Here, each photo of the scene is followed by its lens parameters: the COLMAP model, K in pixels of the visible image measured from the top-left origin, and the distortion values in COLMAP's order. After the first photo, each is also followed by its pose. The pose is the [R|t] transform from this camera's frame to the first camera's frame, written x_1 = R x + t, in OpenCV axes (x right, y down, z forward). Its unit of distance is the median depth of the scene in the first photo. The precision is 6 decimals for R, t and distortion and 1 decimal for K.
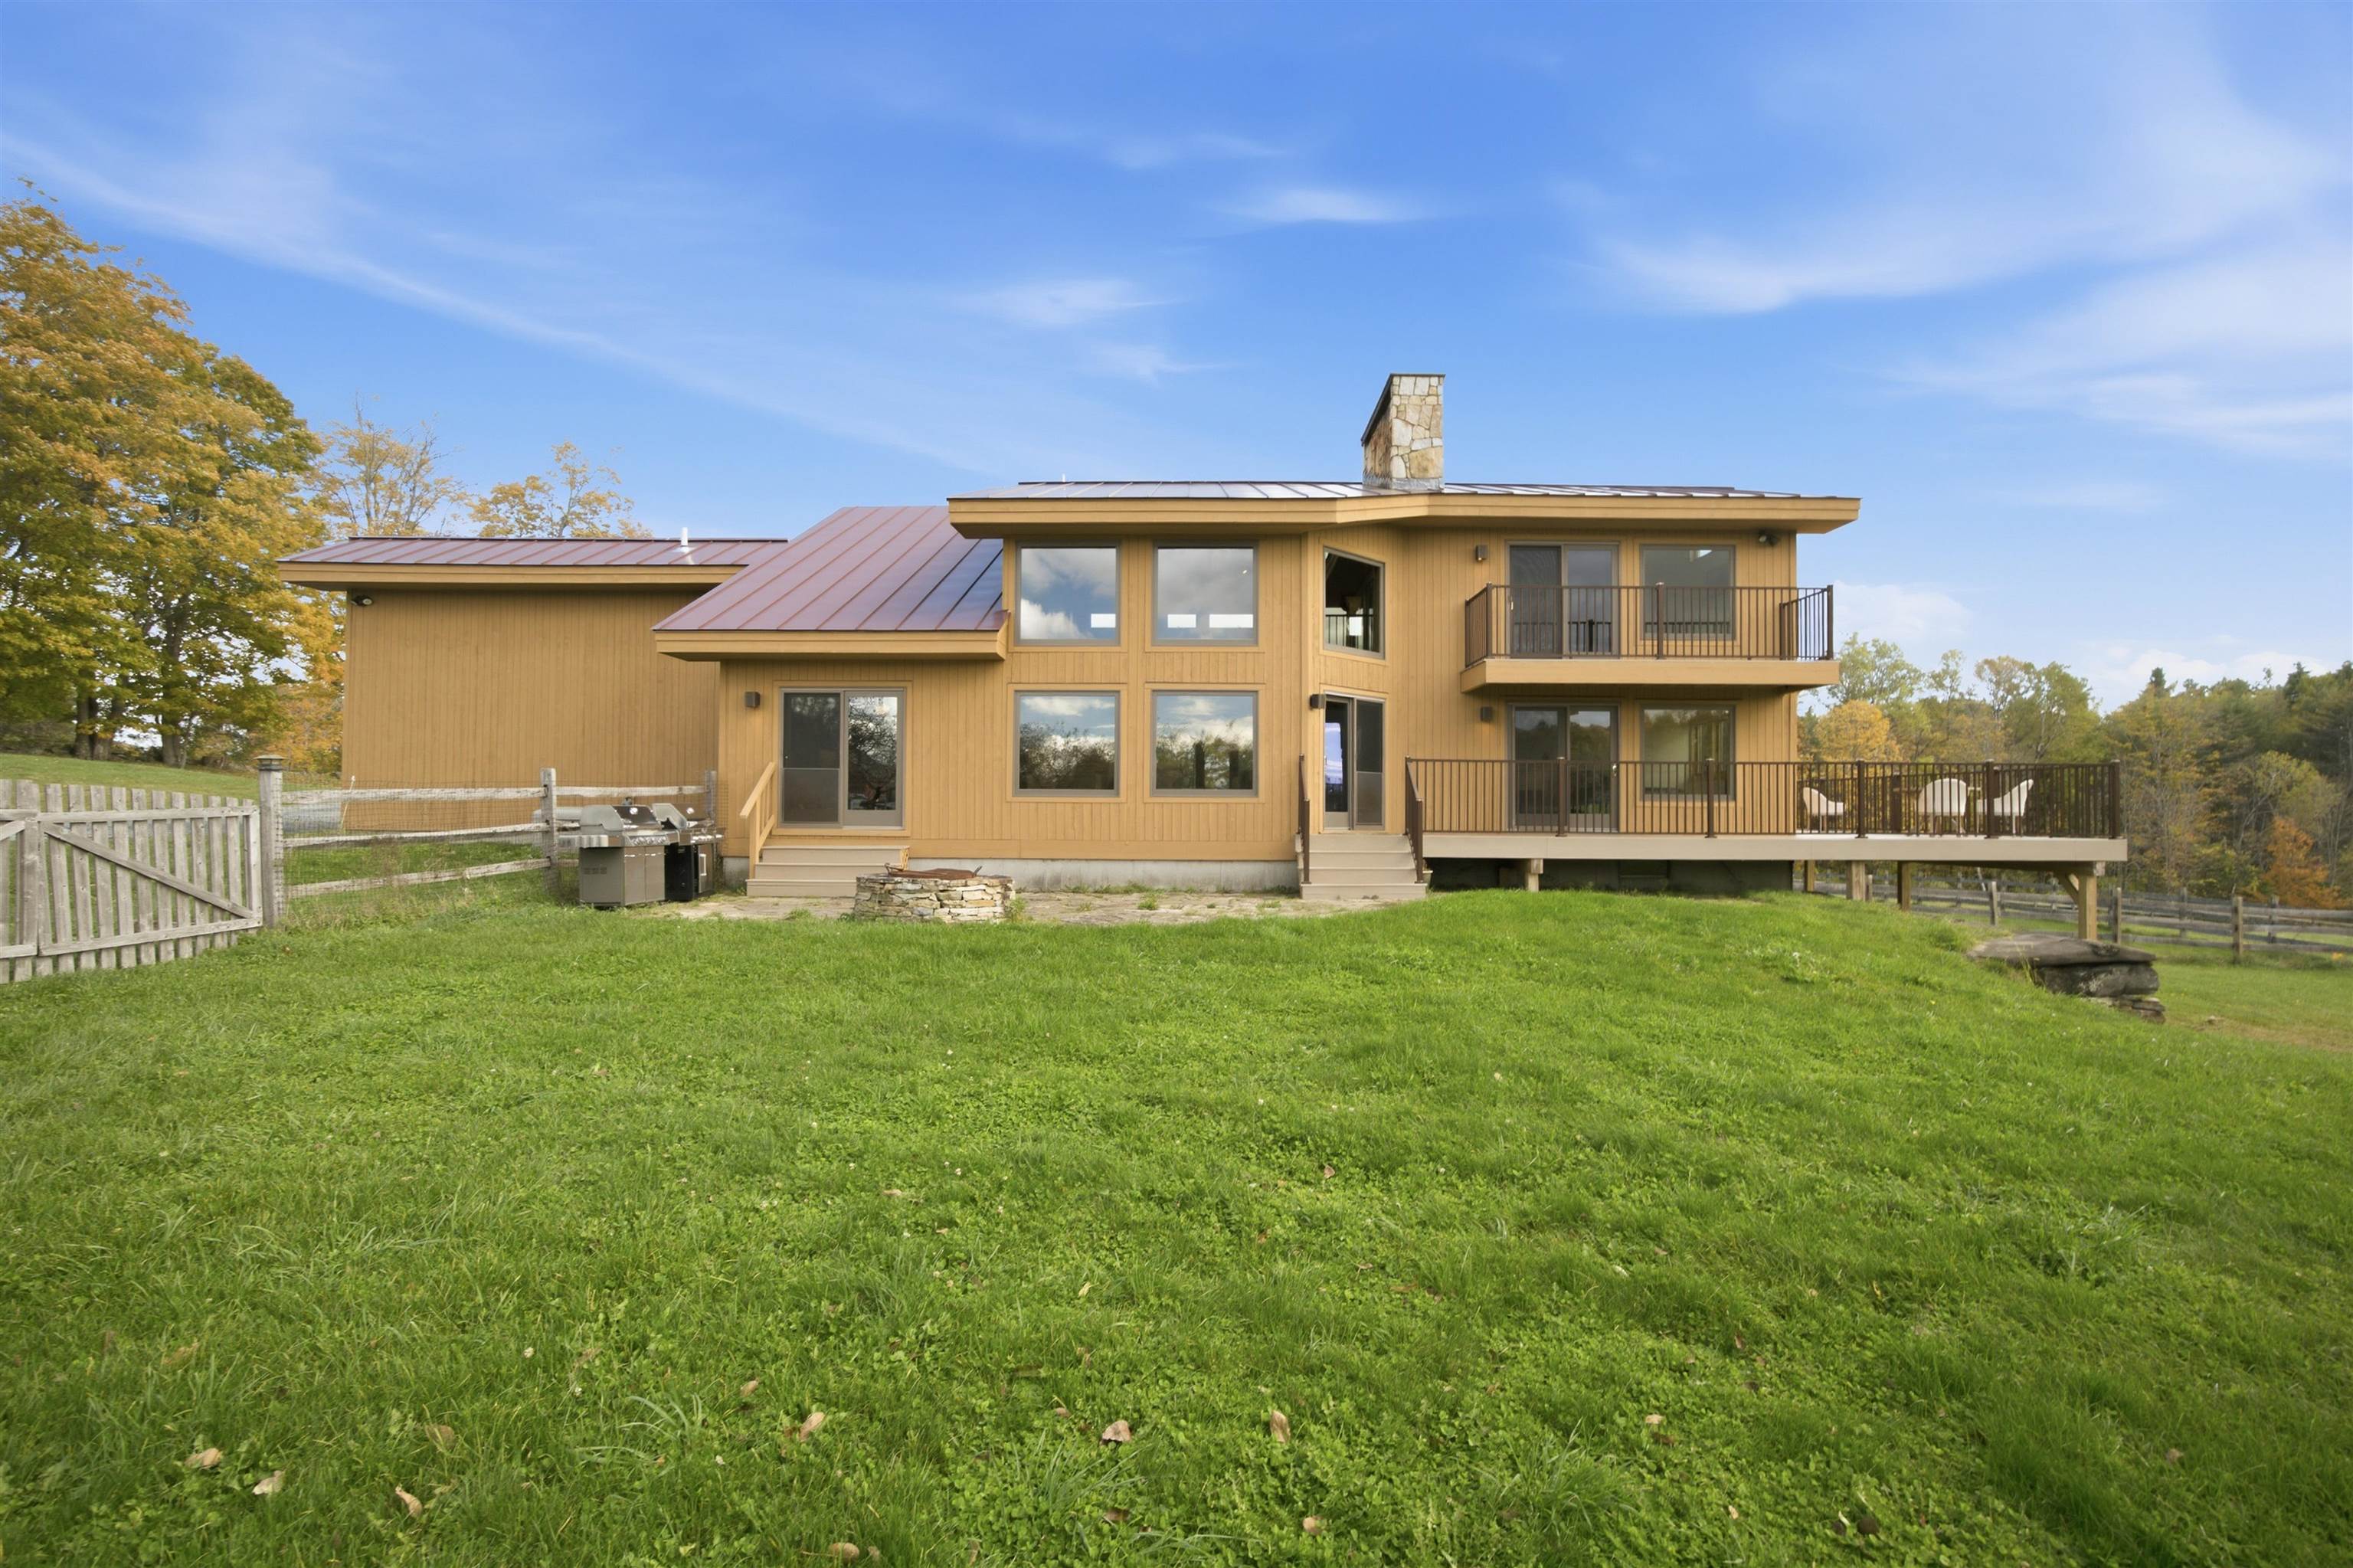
lens RADIAL K [[1084.1, 0, 1176.3], [0, 1084.1, 799.9], [0, 0, 1]] dist [0.000476, -0.000004]
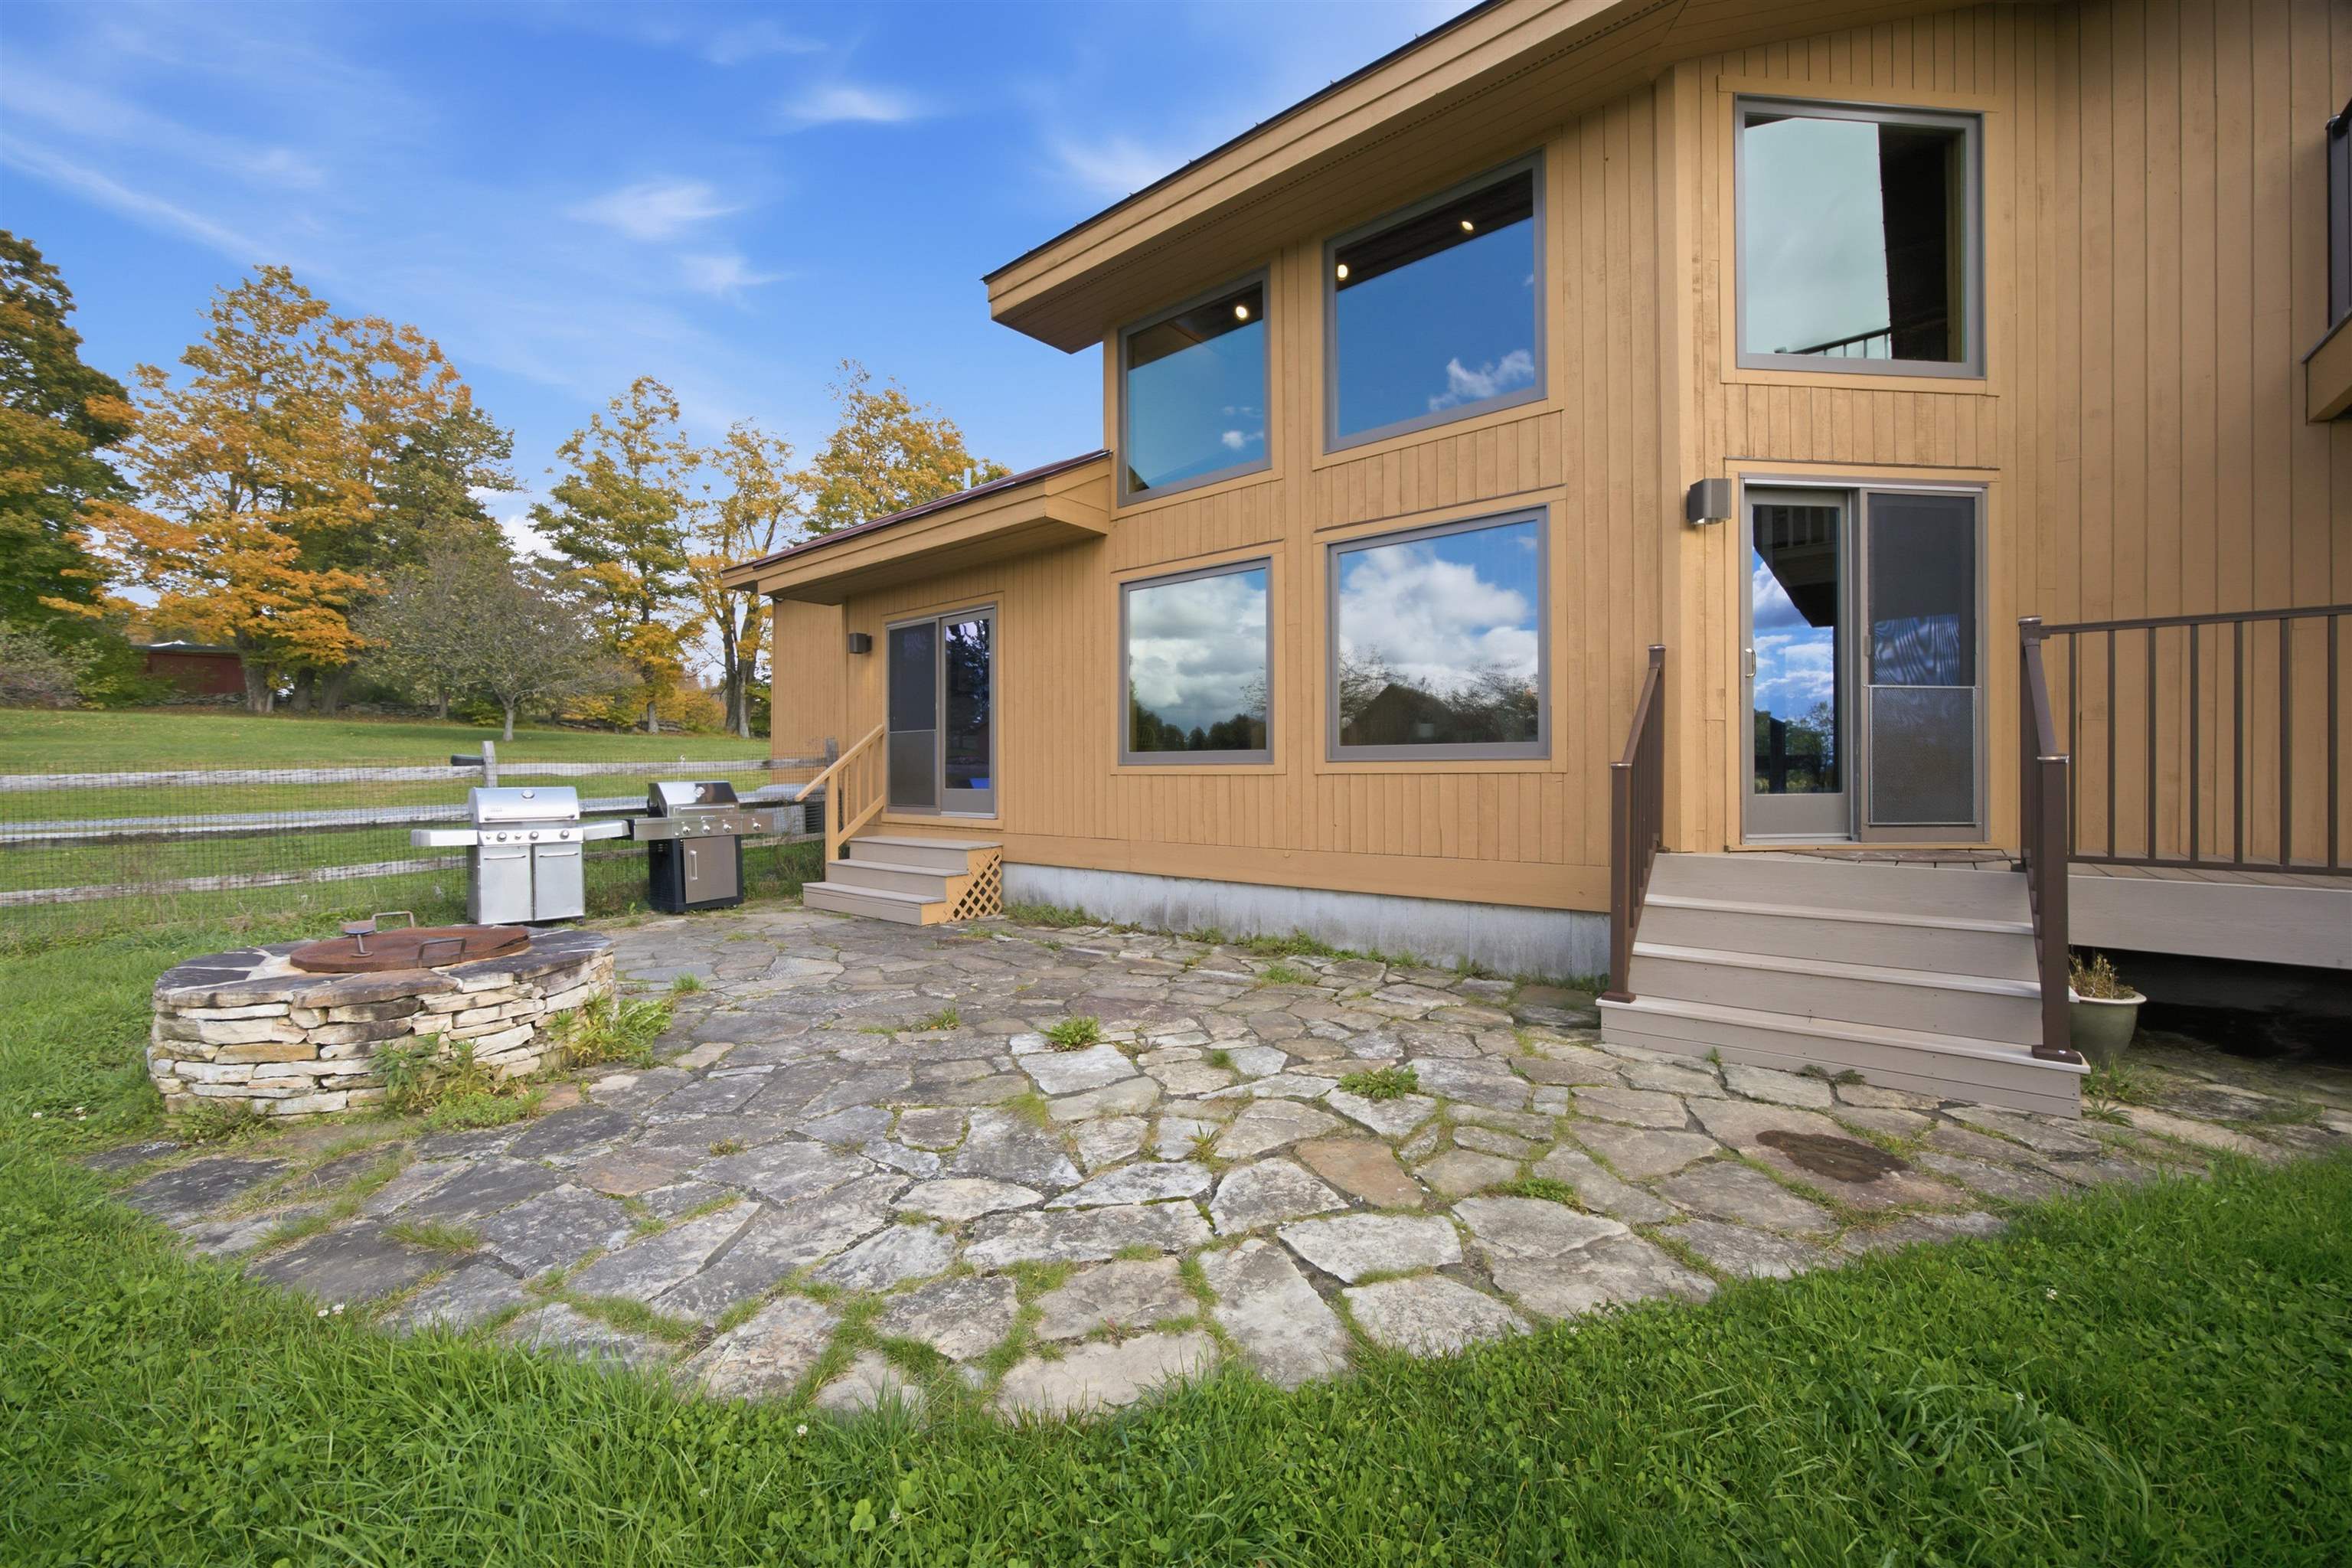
lens RADIAL K [[919.5, 0, 1177.0], [0, 919.5, 773.3], [0, 0, 1]] dist [-0.002695, -0.000167]
pose [[0.790183, -0.009877, -0.612791, 0.178599], [0.013696, 0.999905, 0.001545, 0.000699], [0.612718, -0.009613, 0.790243, 0.627643]]
